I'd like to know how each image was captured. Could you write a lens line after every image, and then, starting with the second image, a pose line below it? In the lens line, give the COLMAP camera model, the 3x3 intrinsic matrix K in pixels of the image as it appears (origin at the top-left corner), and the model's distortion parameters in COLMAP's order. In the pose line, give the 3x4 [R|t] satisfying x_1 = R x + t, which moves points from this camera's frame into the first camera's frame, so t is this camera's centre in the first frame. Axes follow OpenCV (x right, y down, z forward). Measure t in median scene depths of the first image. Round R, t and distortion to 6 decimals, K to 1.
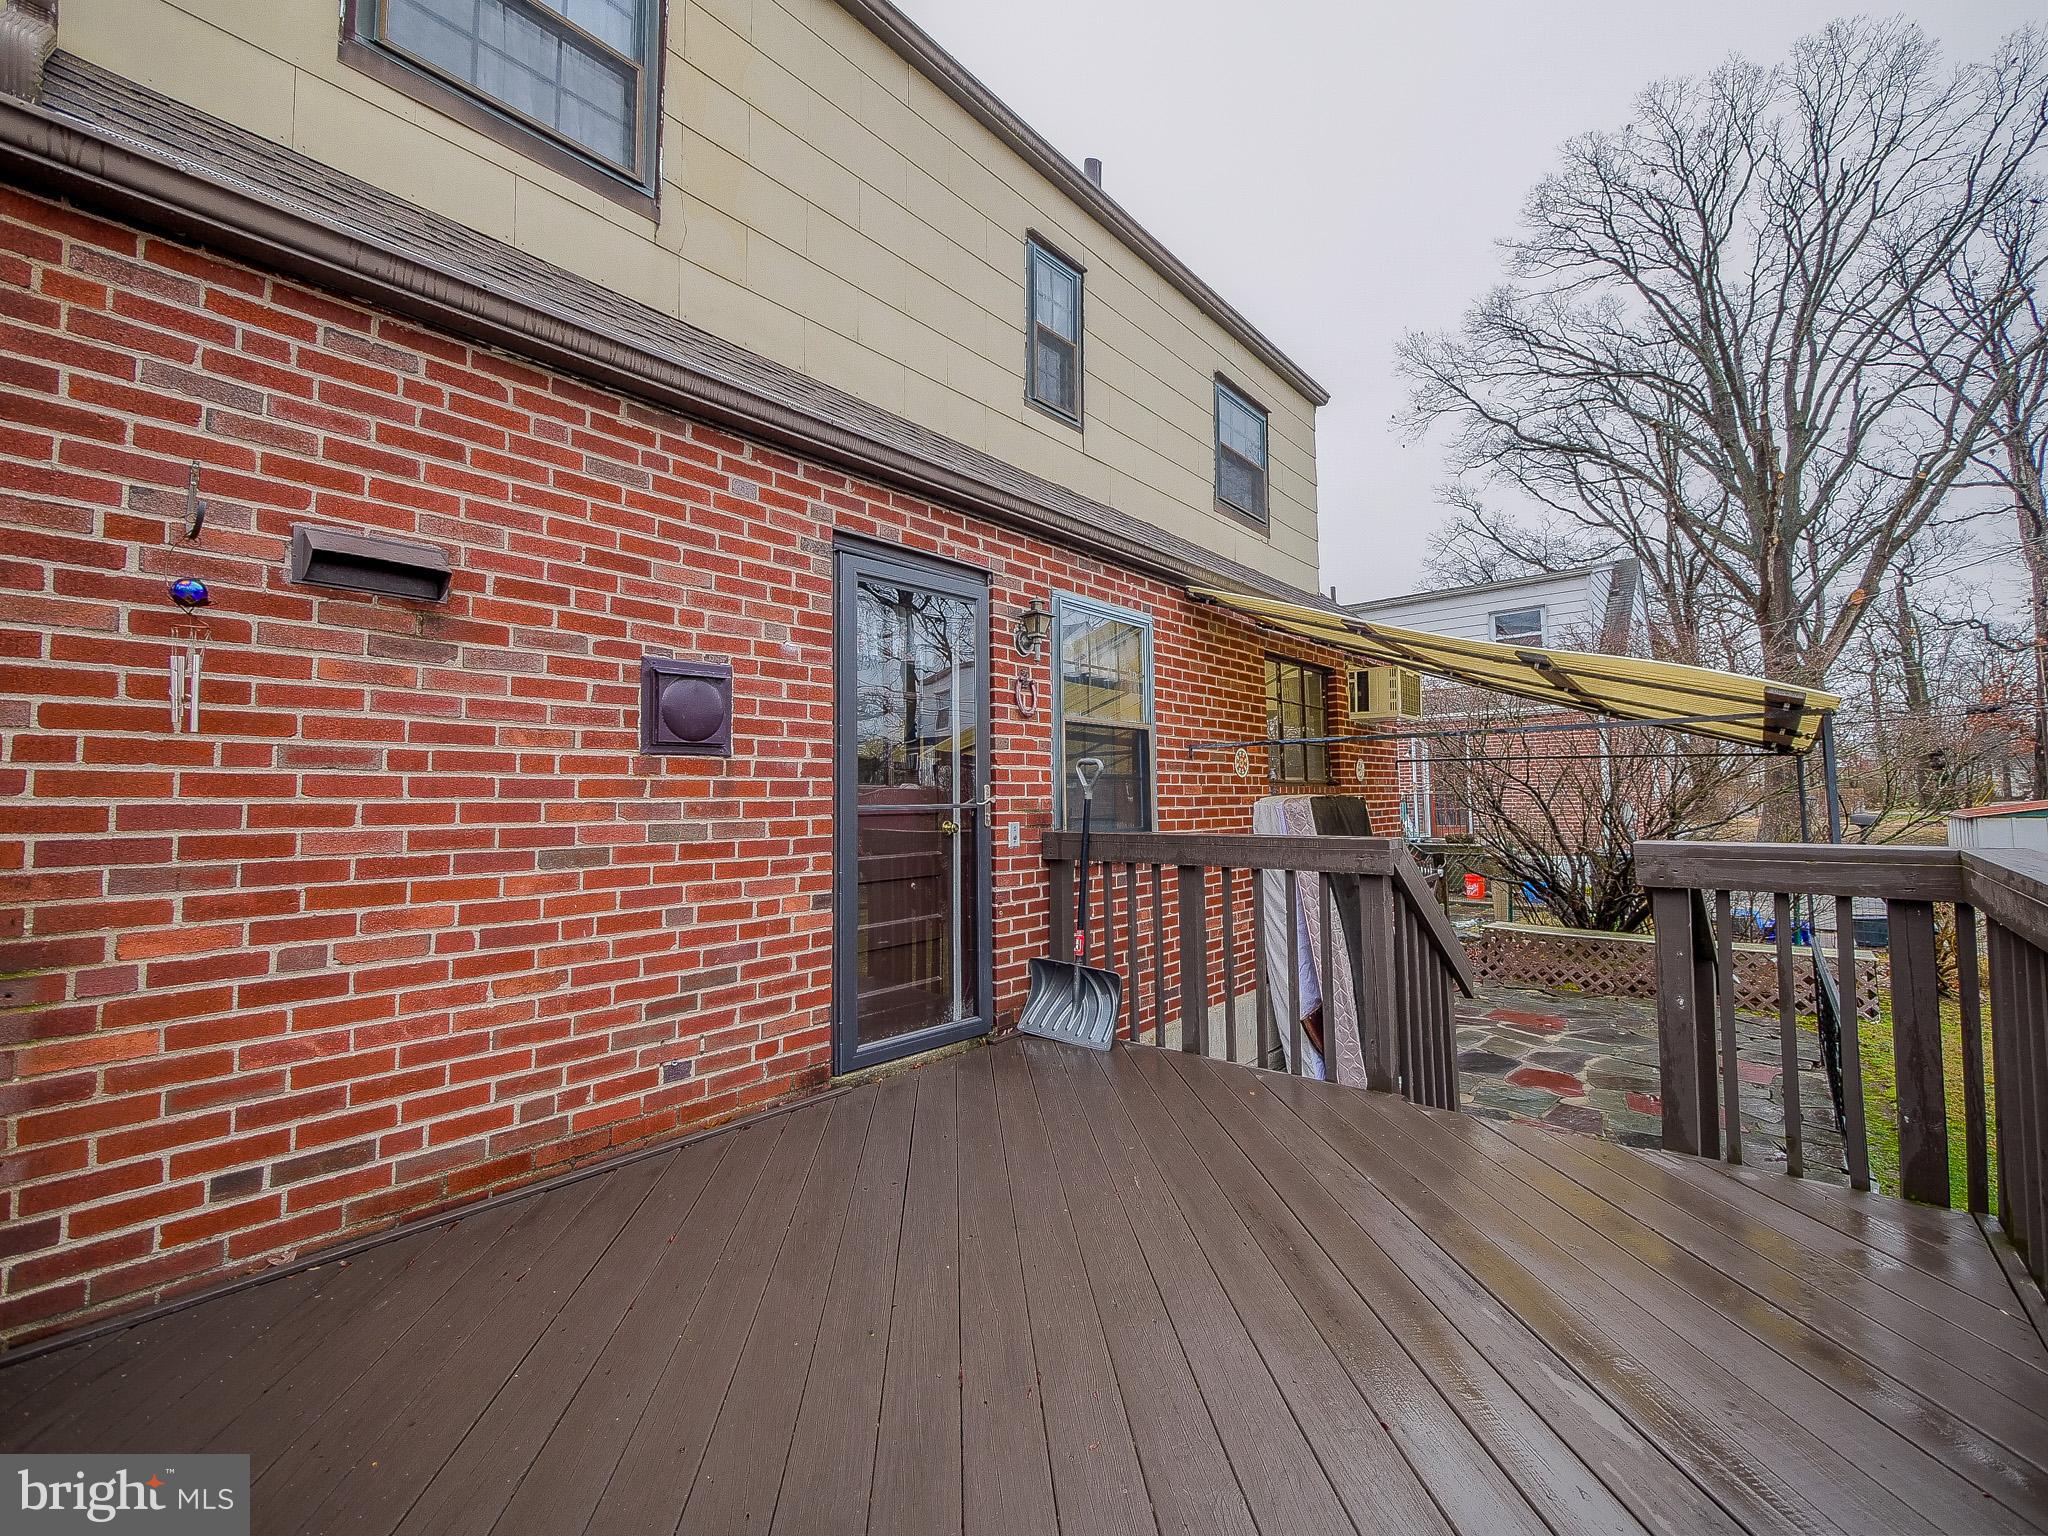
lens RADIAL K [[869.5, 0, 1028.9], [0, 869.5, 746.1], [0, 0, 1]] dist [-0.009674, 0.000476]
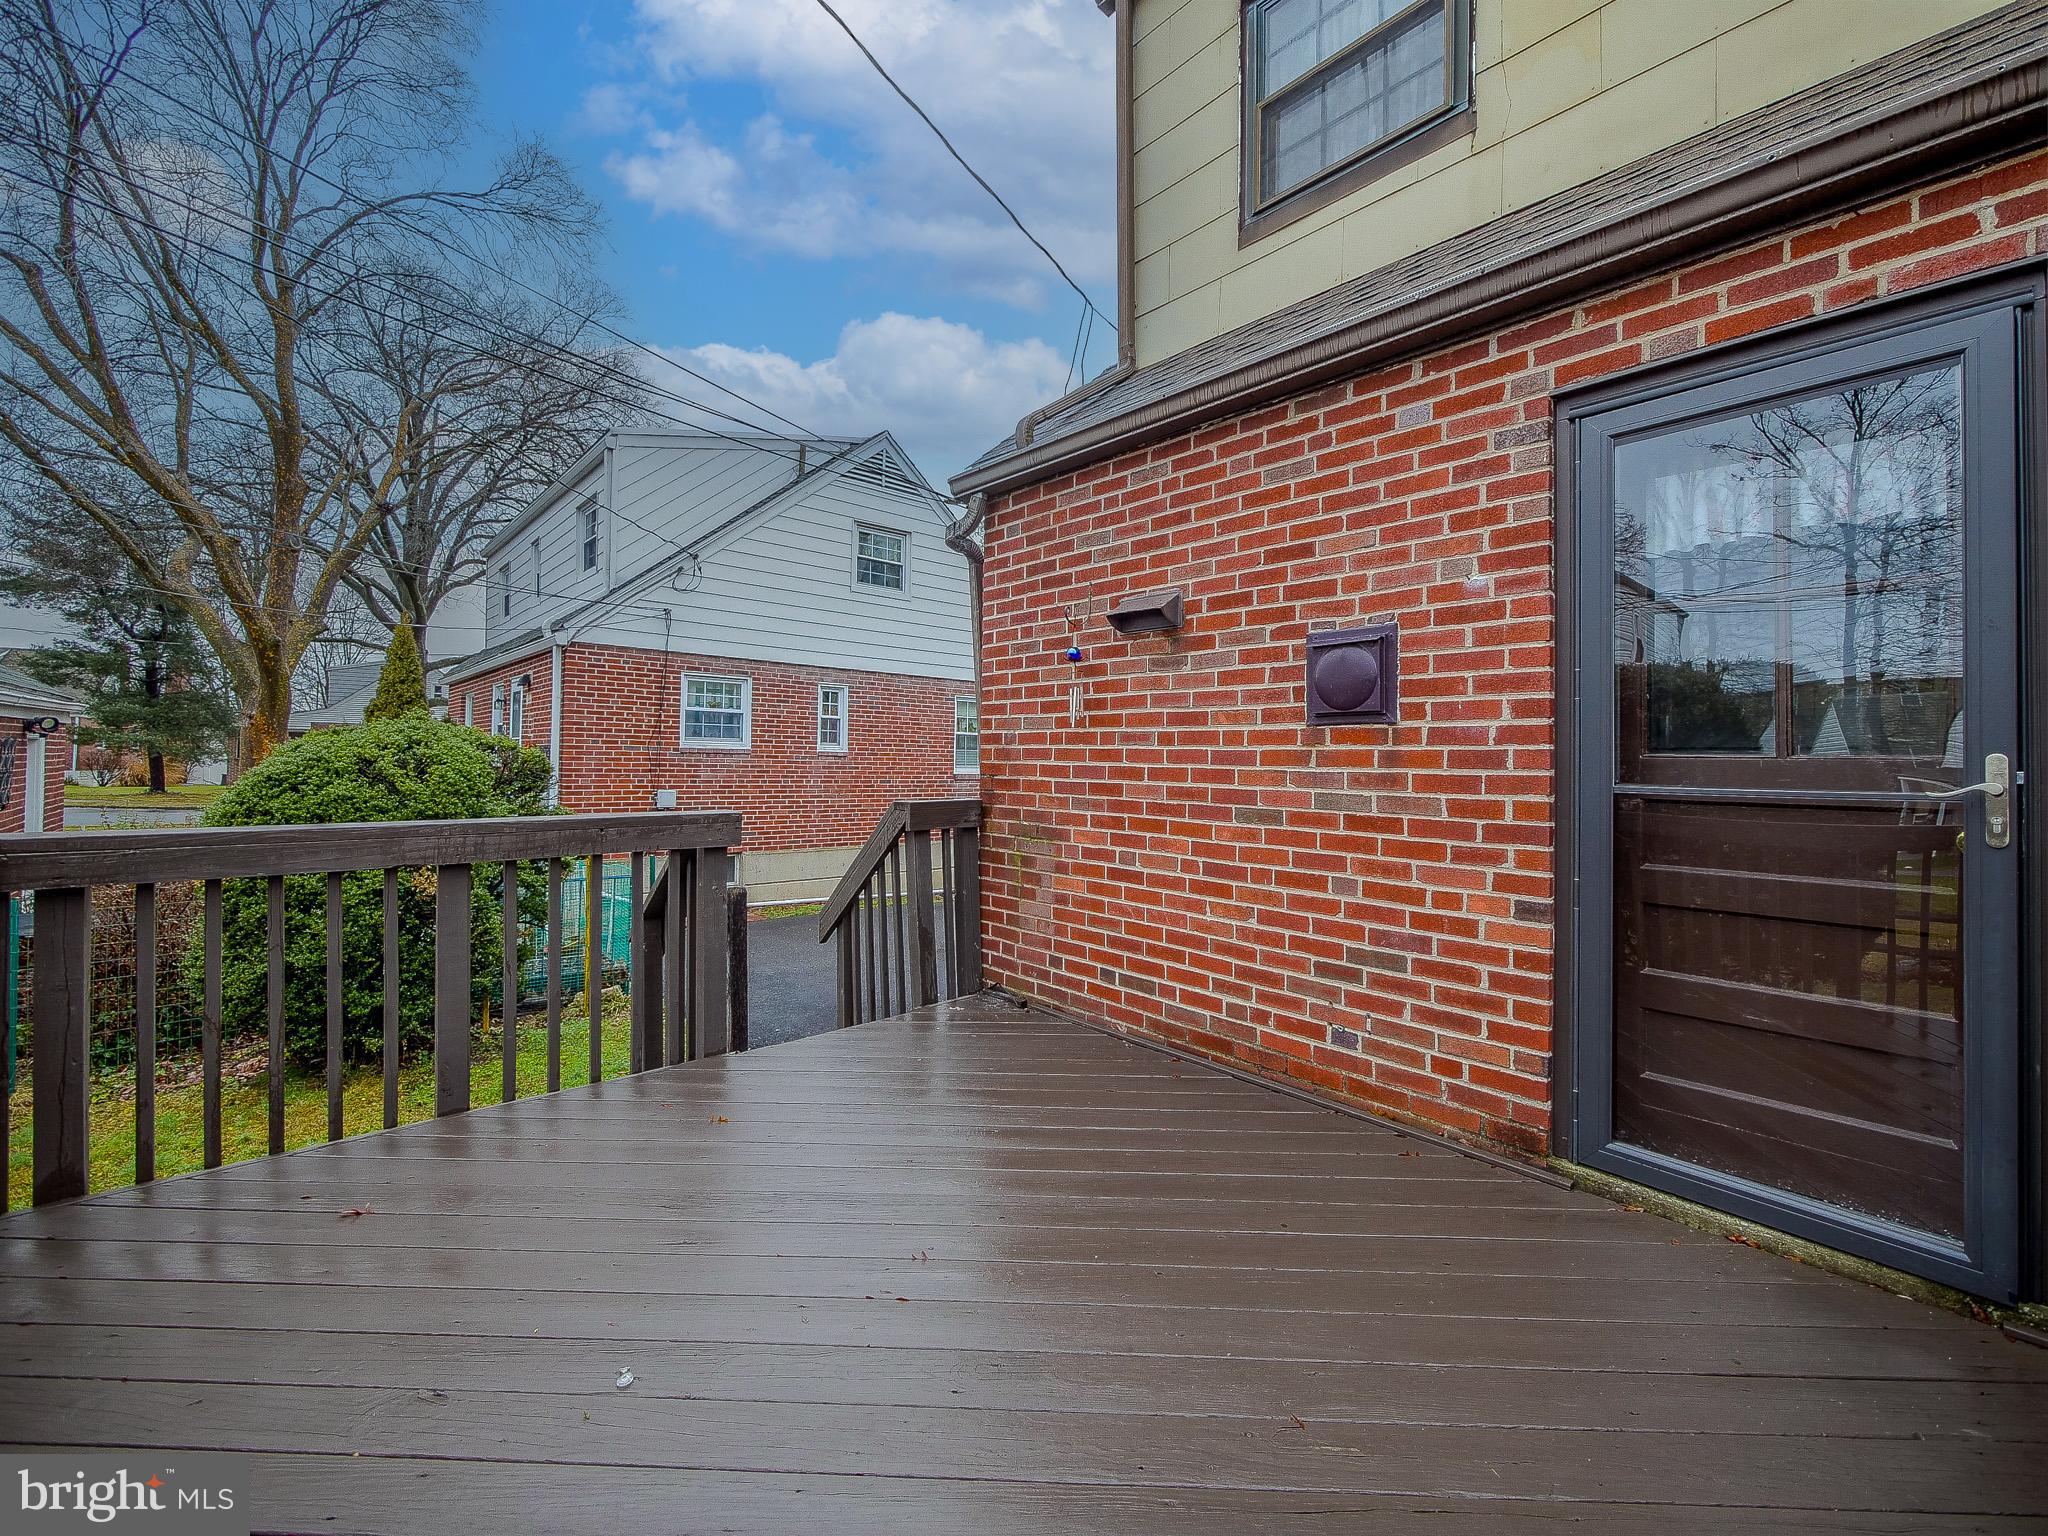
lens RADIAL K [[869.5, 0, 1029.1], [0, 869.5, 752.1], [0, 0, 1]] dist [-0.009674, 0.000476]
pose [[-0.147015, -0.002755, -0.989130, 0.617243], [0.045101, 0.998937, -0.009486, 0.033634], [0.988105, -0.046006, -0.146735, 0.763220]]
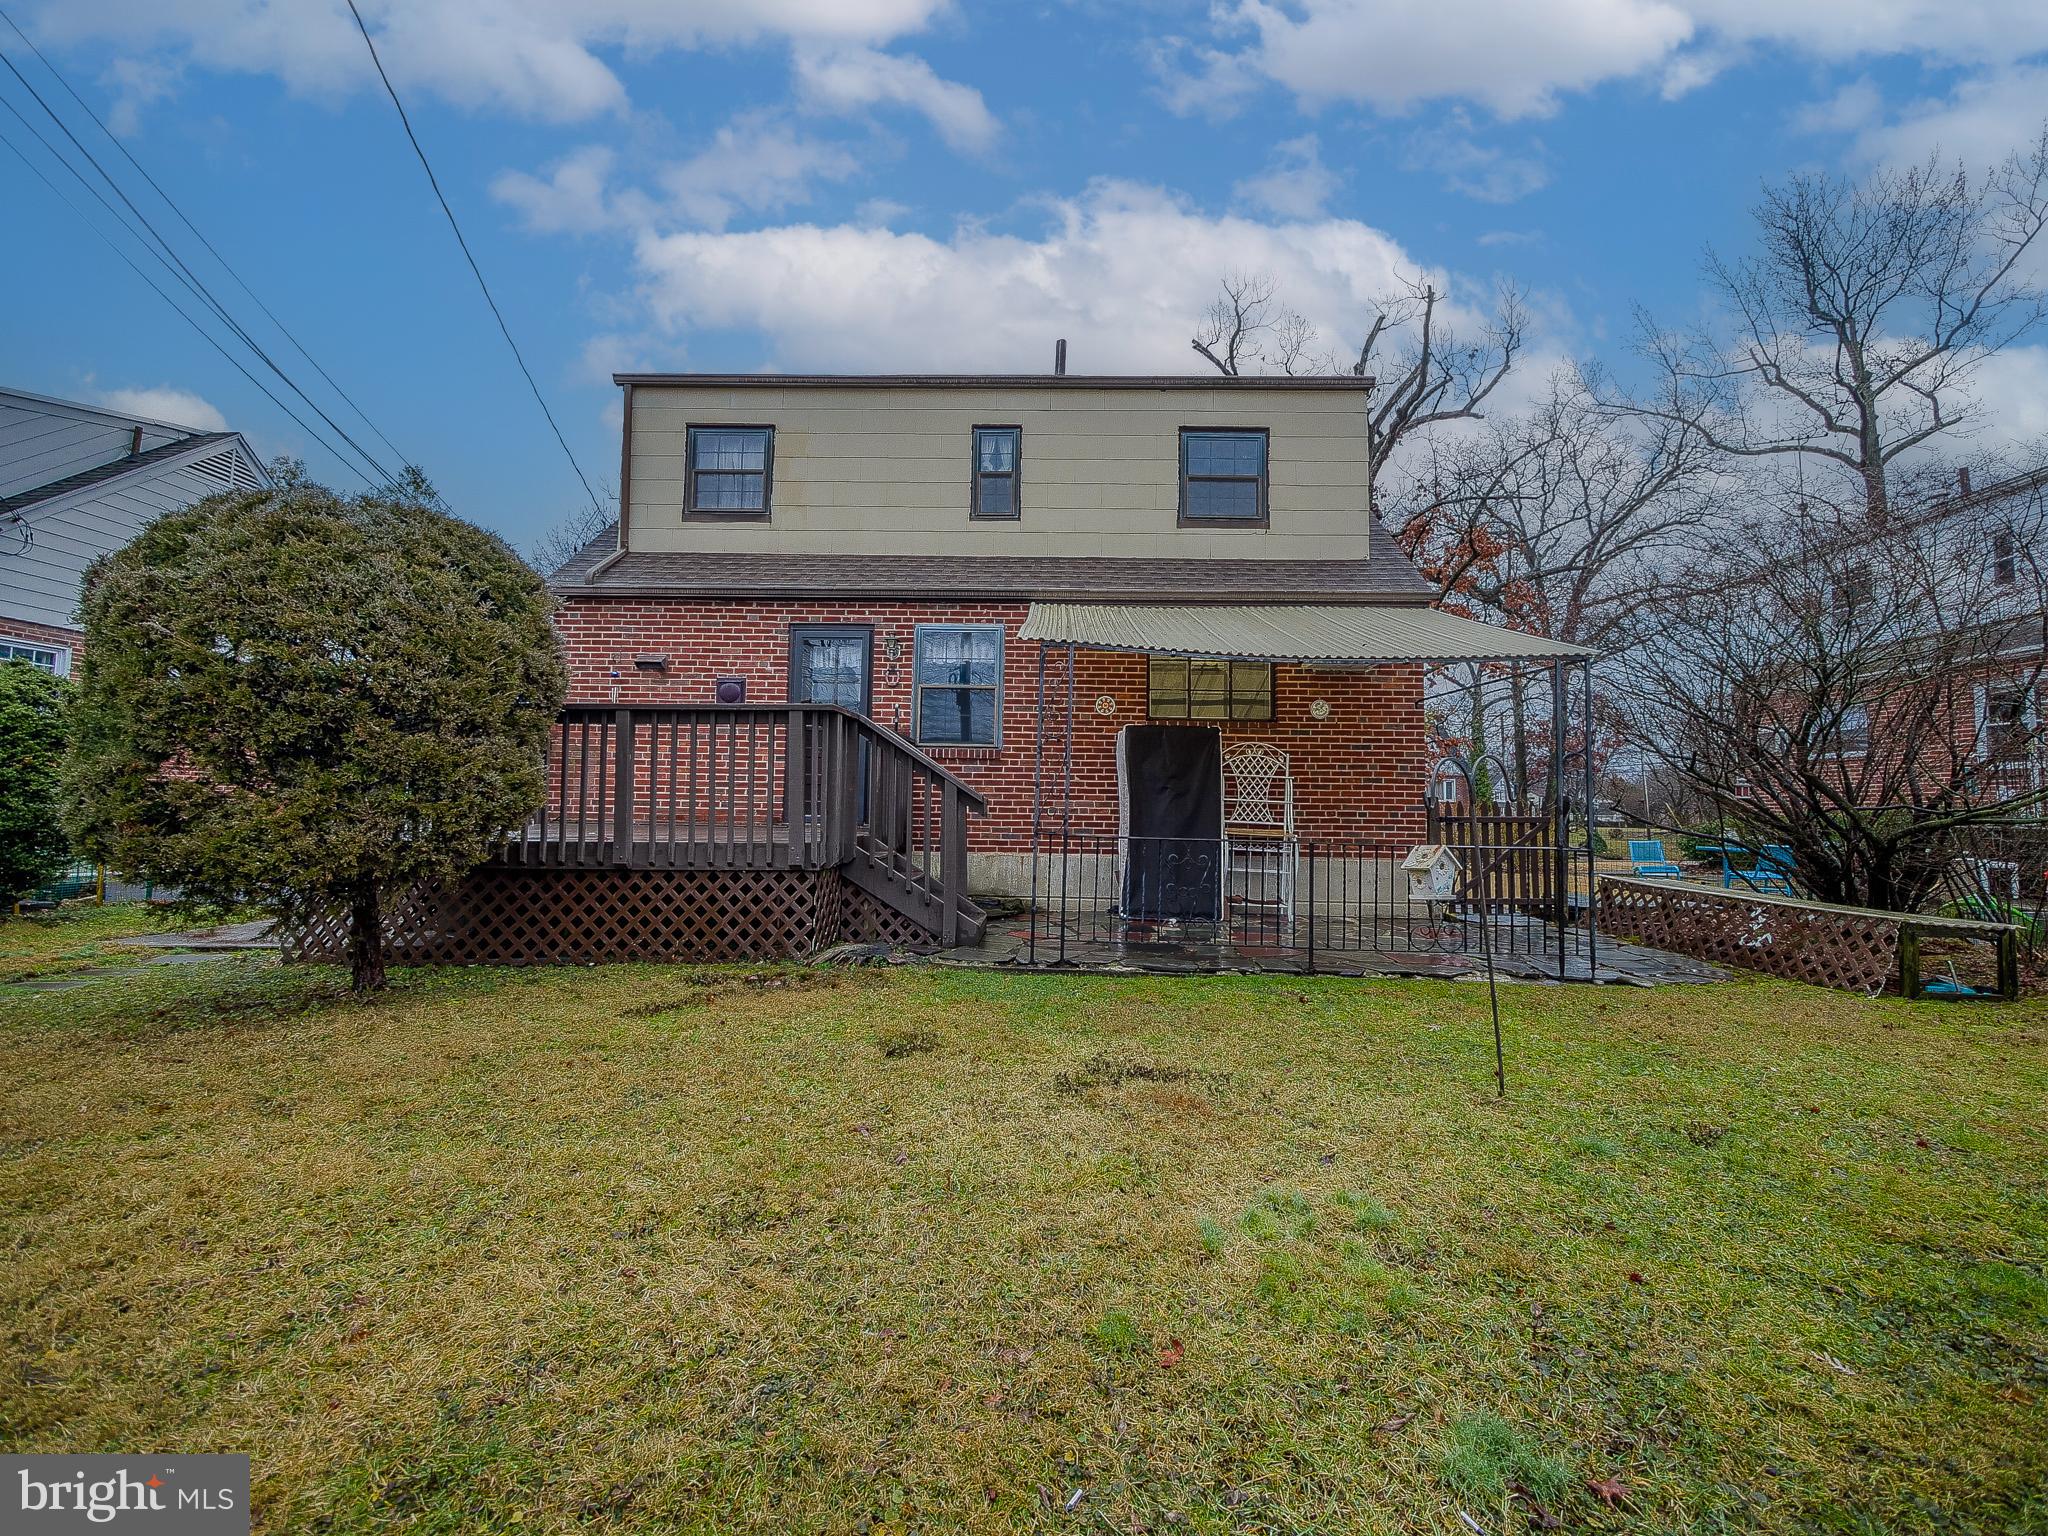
lens RADIAL K [[869.5, 0, 1027.1], [0, 869.5, 777.0], [0, 0, 1]] dist [-0.009674, 0.000476]
pose [[0.612428, -0.016197, -0.790361, 2.699567], [0.019478, 0.999796, -0.005397, 0.294278], [0.790287, -0.012090, 0.612618, -0.087733]]
